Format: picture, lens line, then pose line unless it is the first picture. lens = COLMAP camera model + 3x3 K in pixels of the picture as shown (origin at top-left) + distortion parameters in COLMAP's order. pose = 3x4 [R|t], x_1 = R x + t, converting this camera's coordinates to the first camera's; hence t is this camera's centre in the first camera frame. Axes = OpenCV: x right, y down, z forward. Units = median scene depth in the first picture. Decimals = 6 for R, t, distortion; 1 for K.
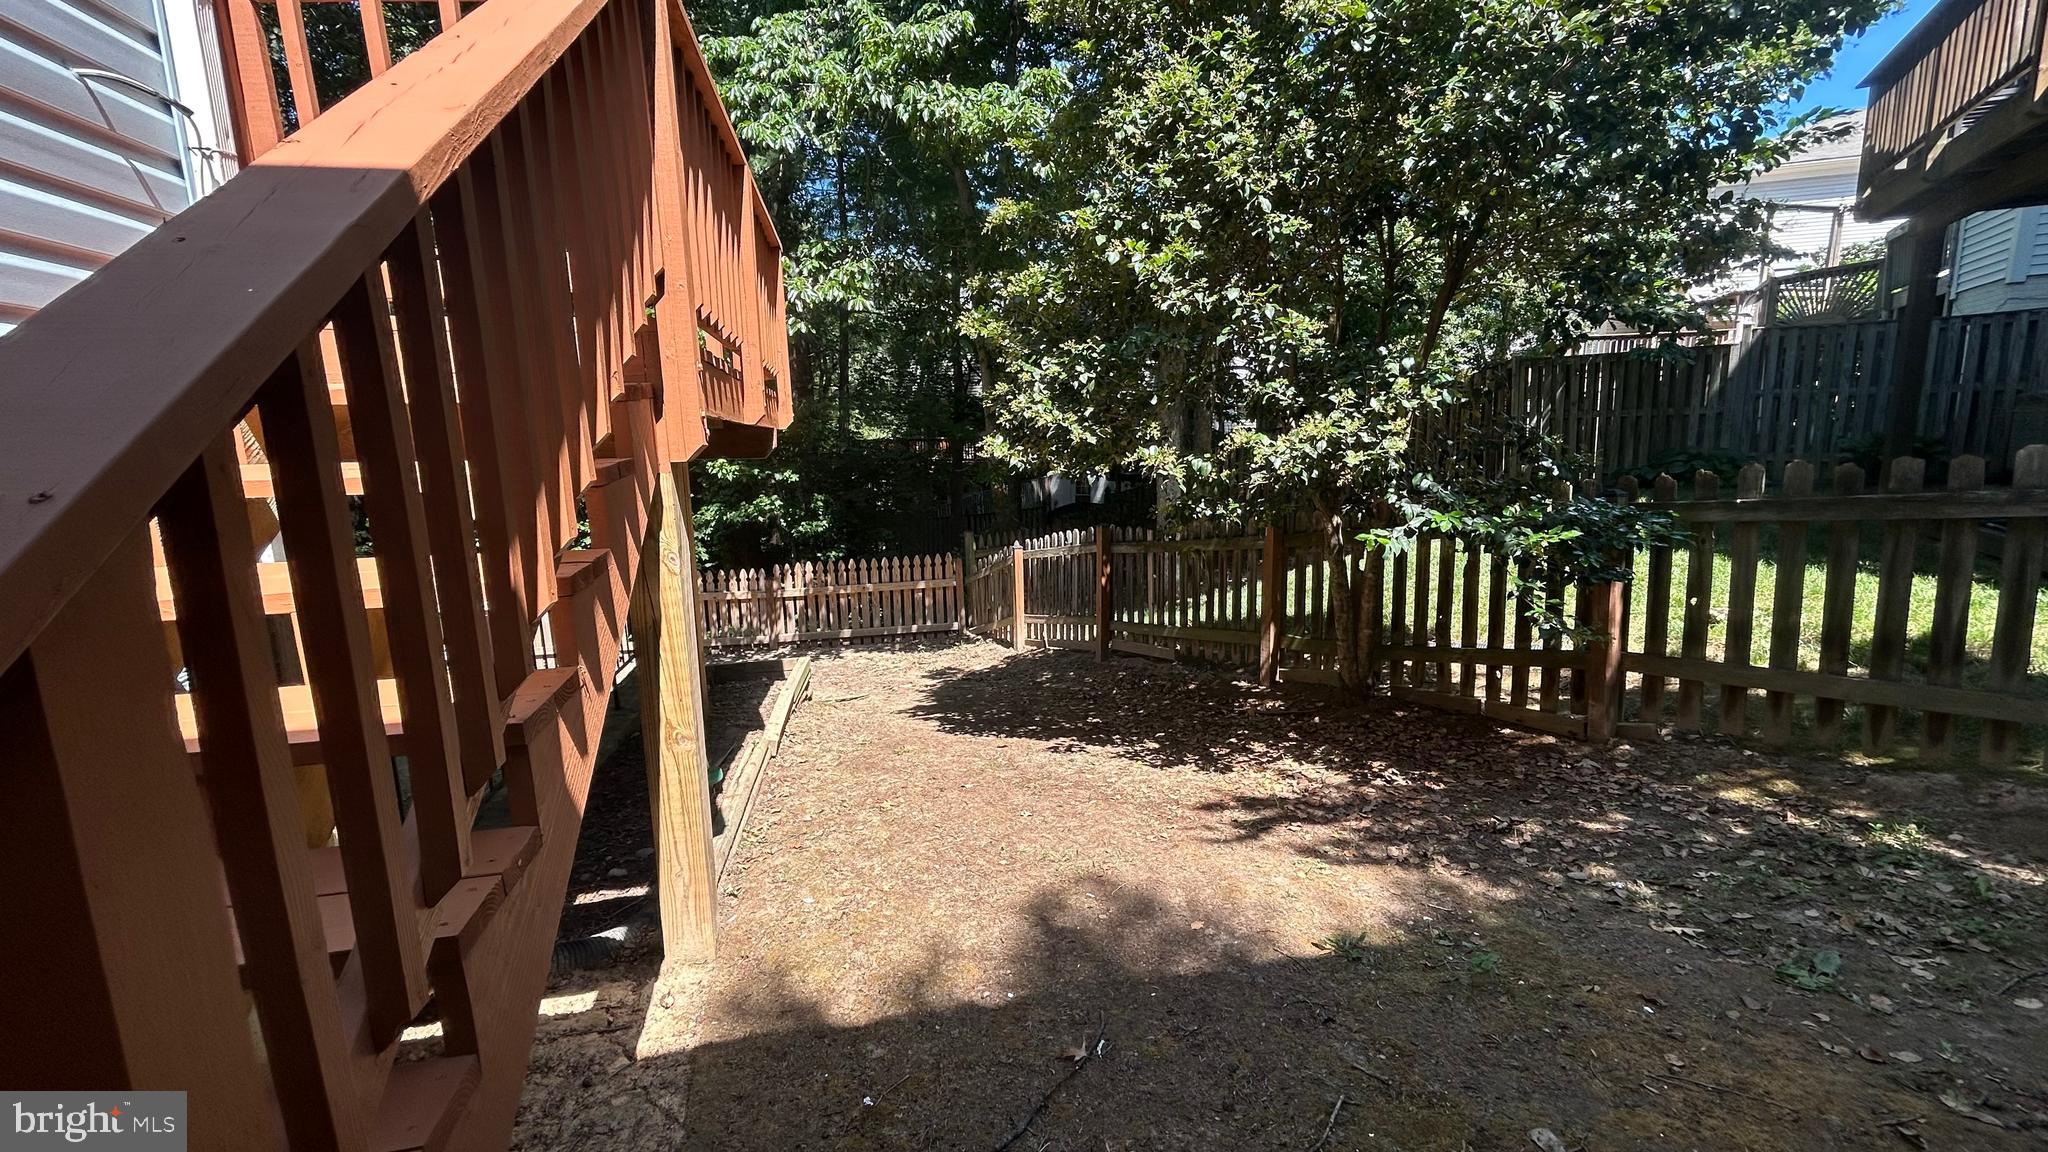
lens RADIAL K [[830.4, 0, 1019.7], [0, 830.4, 580.1], [0, 0, 1]] dist [-0.000585, -0.000200]
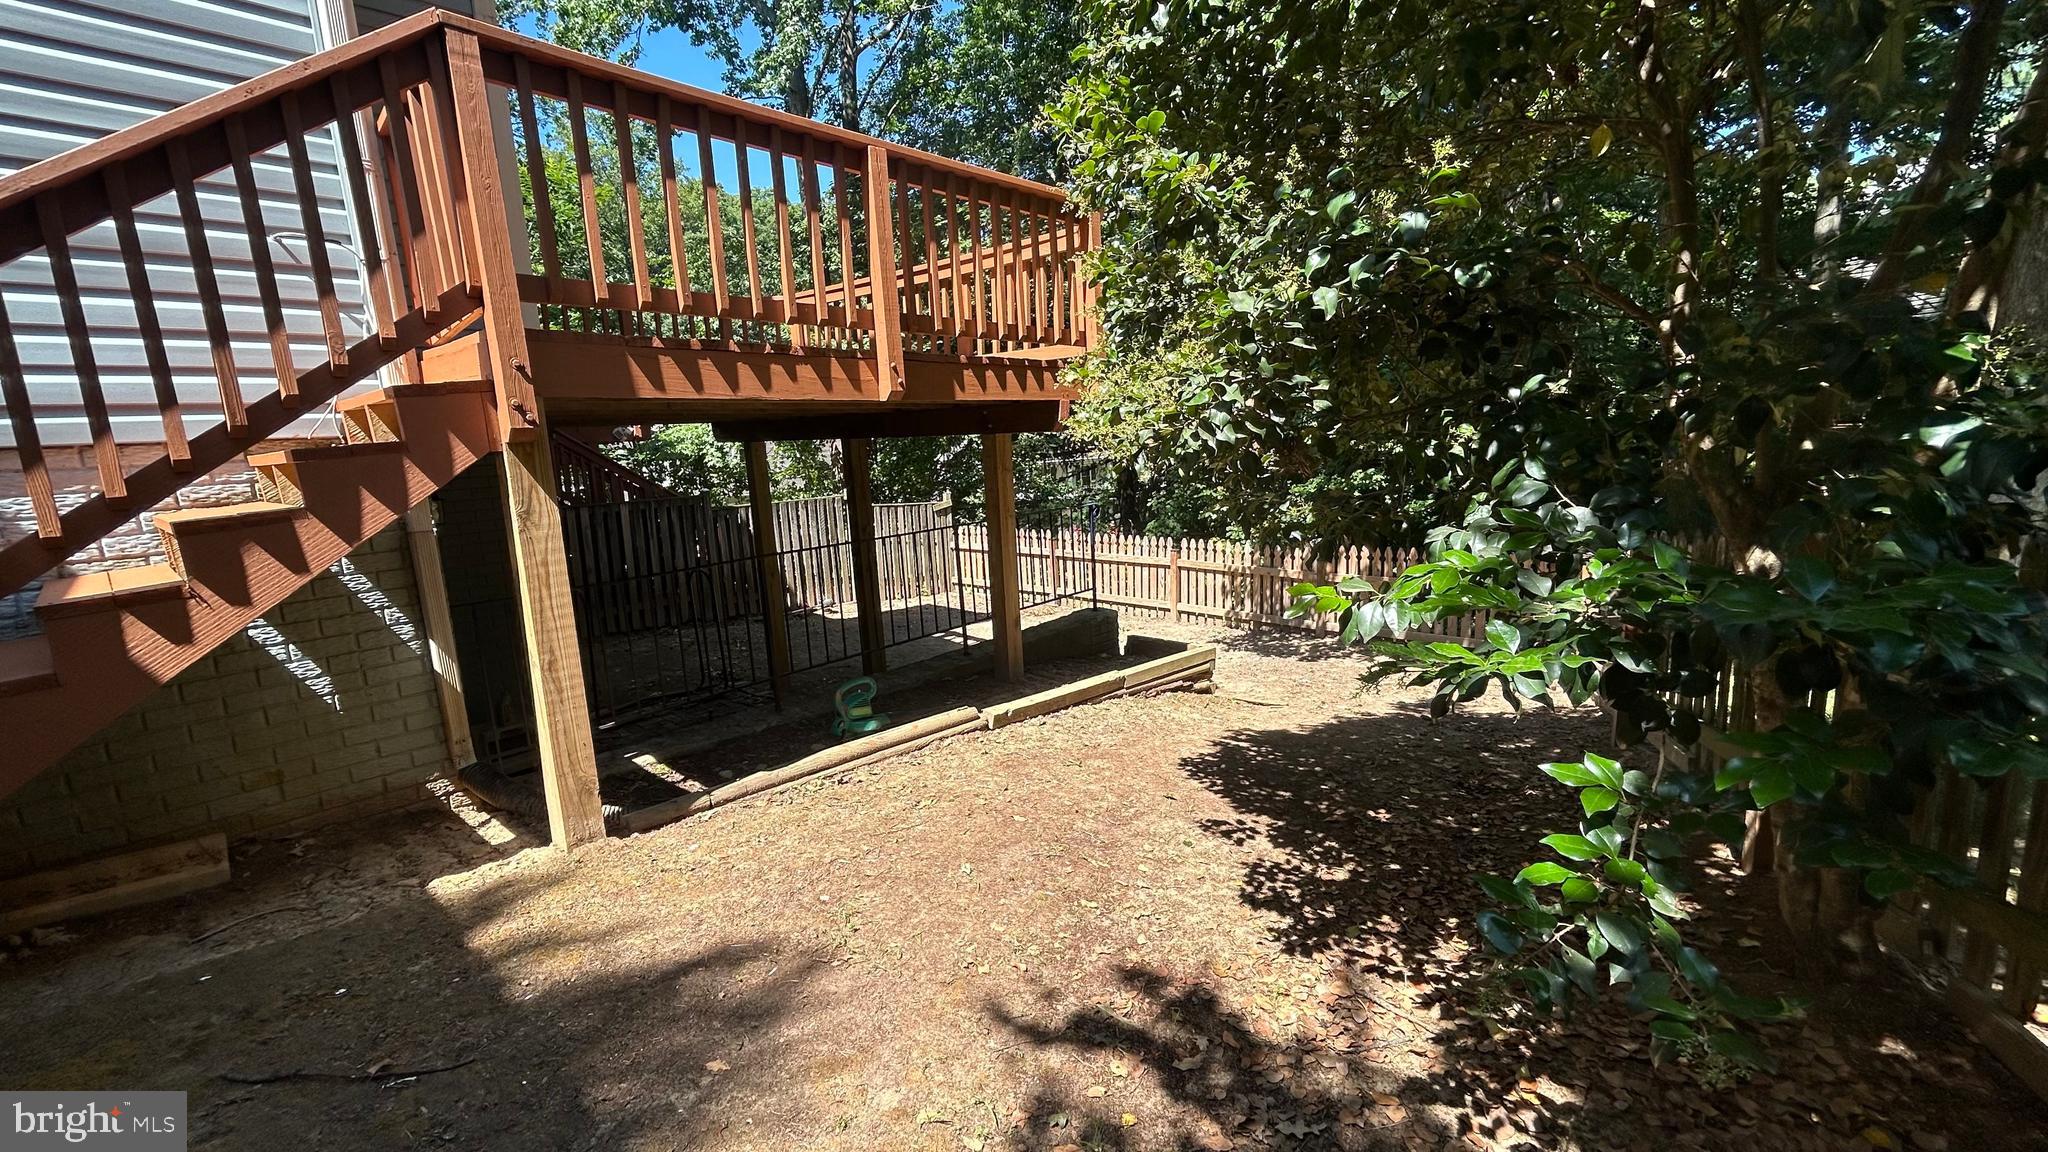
lens RADIAL K [[830.4, 0, 1027.0], [0, 830.4, 576.9], [0, 0, 1]] dist [-0.000585, -0.000200]
pose [[0.603497, 0.129441, -0.786789, 0.600231], [-0.102111, 0.991157, 0.084740, -0.073590], [0.790800, 0.029200, 0.611378, 0.495976]]
